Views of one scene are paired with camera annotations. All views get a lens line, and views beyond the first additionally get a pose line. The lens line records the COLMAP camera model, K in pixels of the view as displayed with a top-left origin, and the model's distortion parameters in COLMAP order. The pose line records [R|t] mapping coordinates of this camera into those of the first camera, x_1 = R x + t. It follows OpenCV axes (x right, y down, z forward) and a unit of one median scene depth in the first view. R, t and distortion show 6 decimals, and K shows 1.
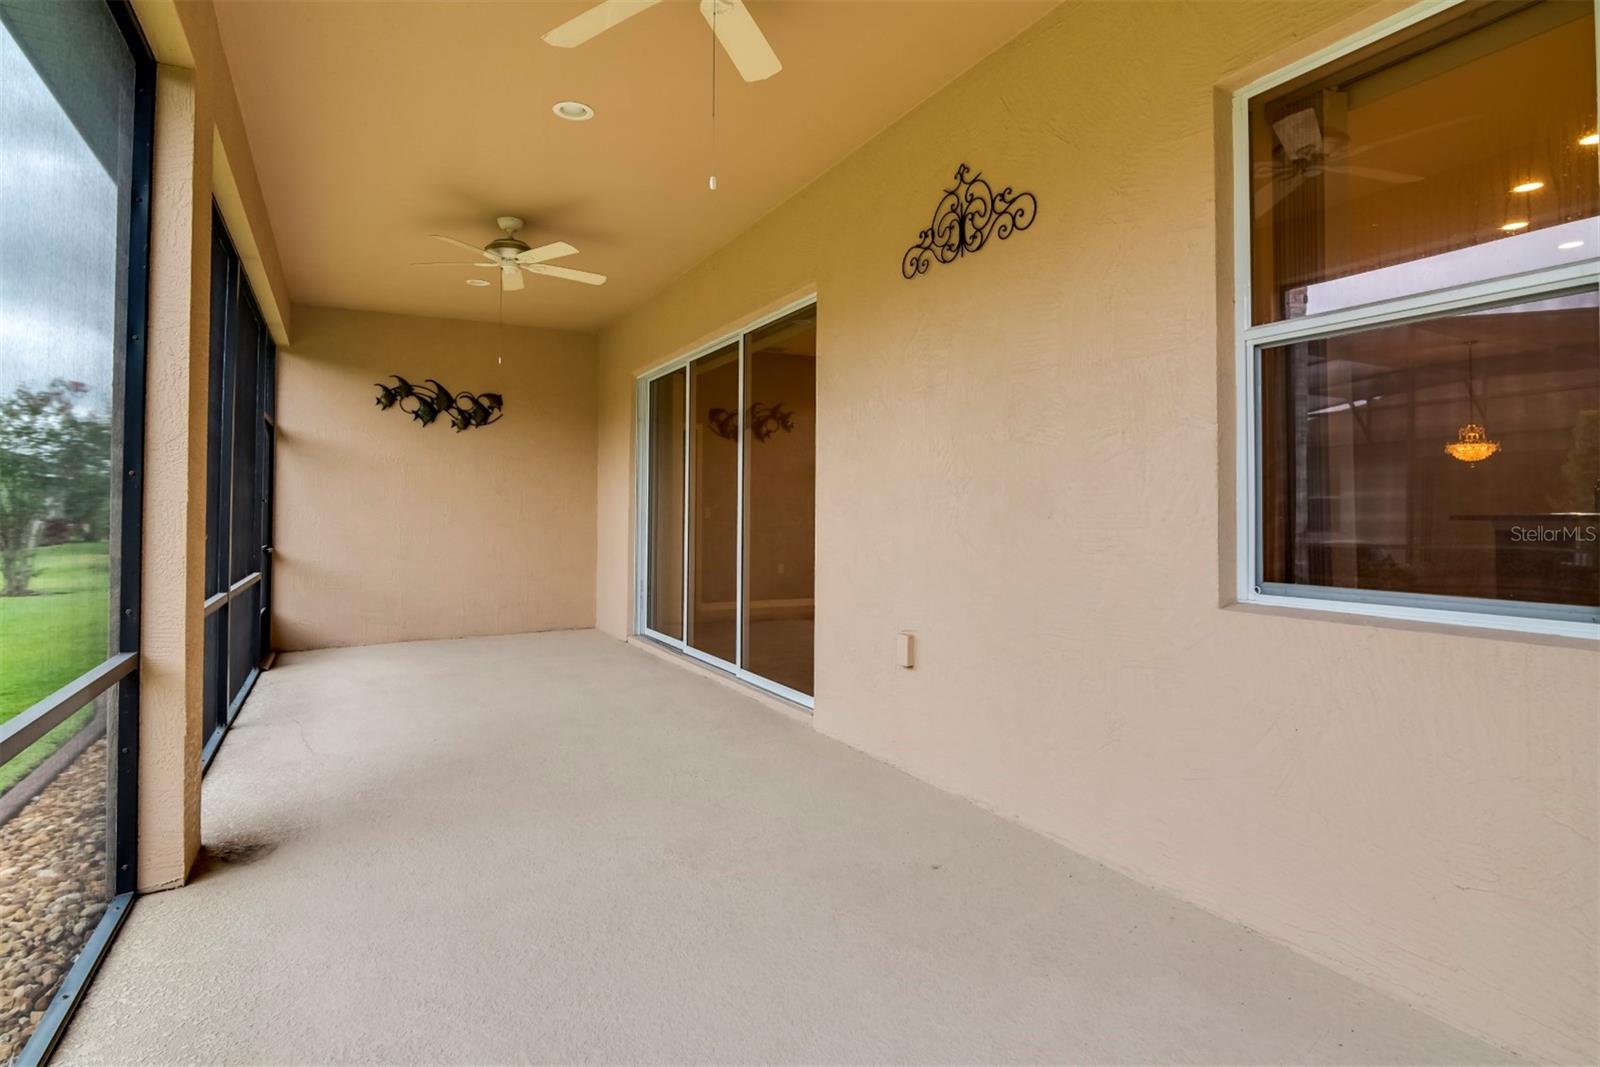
lens RADIAL K [[839.8, 0, 794.7], [0, 839.8, 494.7], [0, 0, 1]] dist [-0.013794, 0.001134]
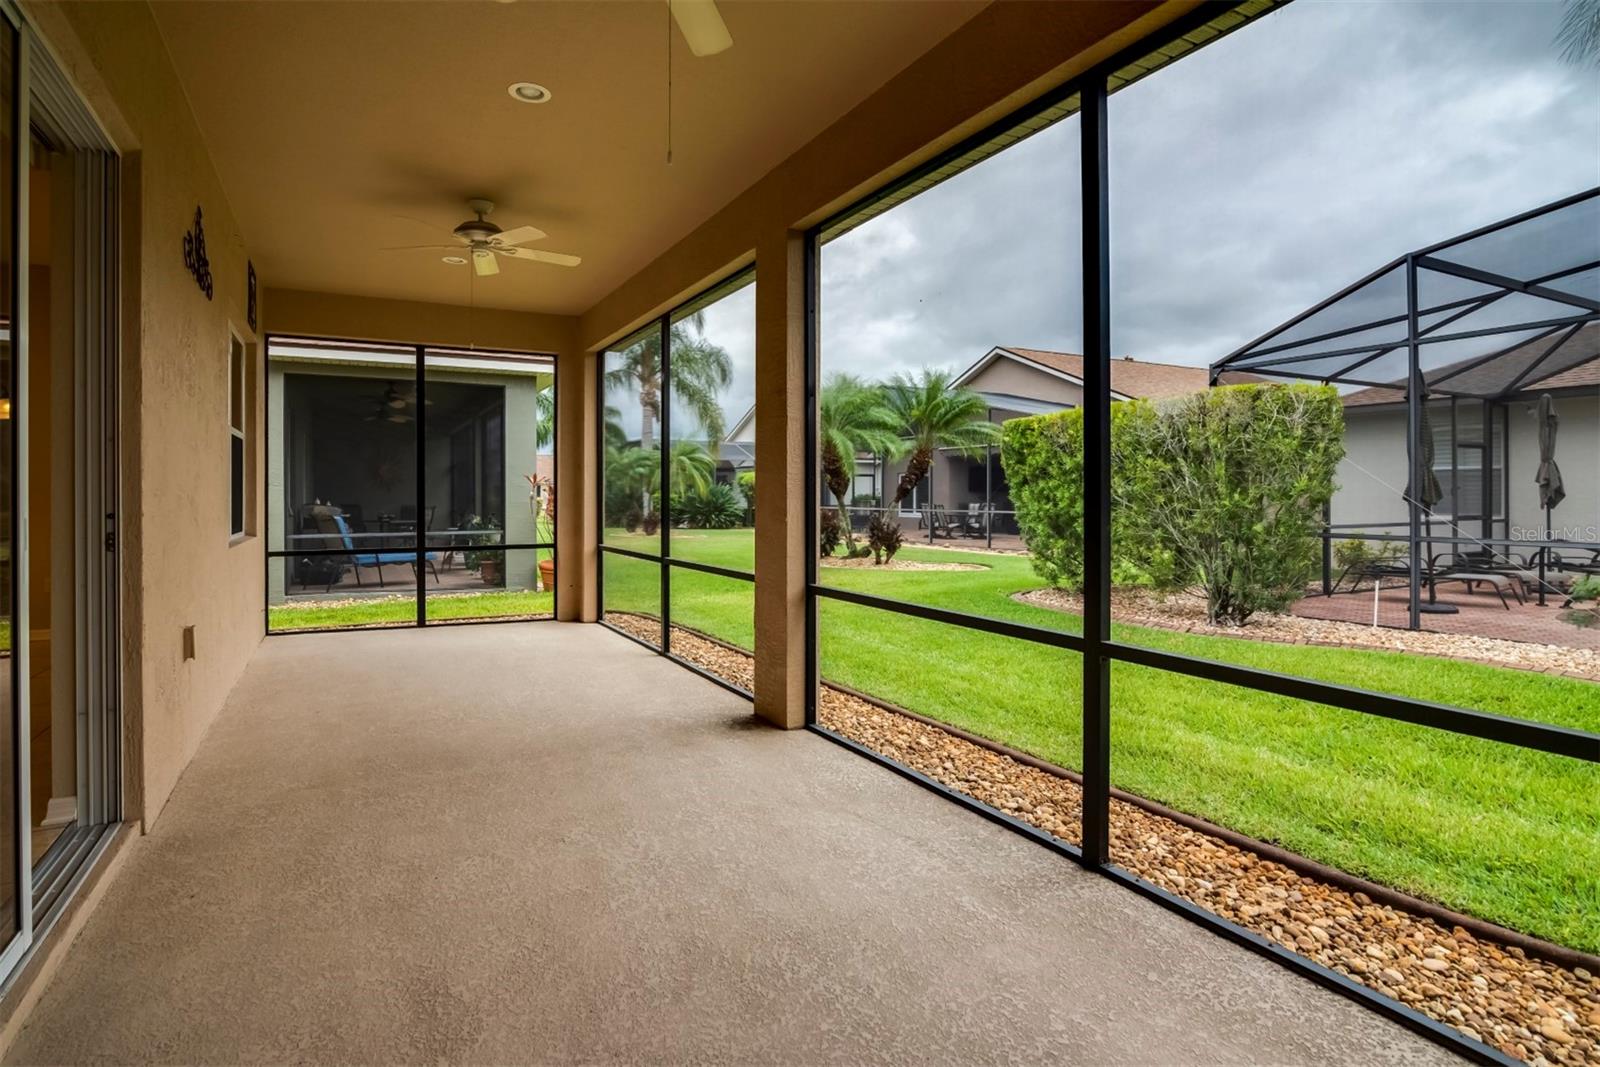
lens RADIAL K [[839.8, 0, 794.7], [0, 839.8, 494.7], [0, 0, 1]] dist [-0.013794, 0.001134]
pose [[-0.999888, -0.000759, -0.014946, -0.402196], [-0.000457, 0.999796, -0.020177, 0.020003], [0.014958, -0.020168, -0.999685, 1.416541]]
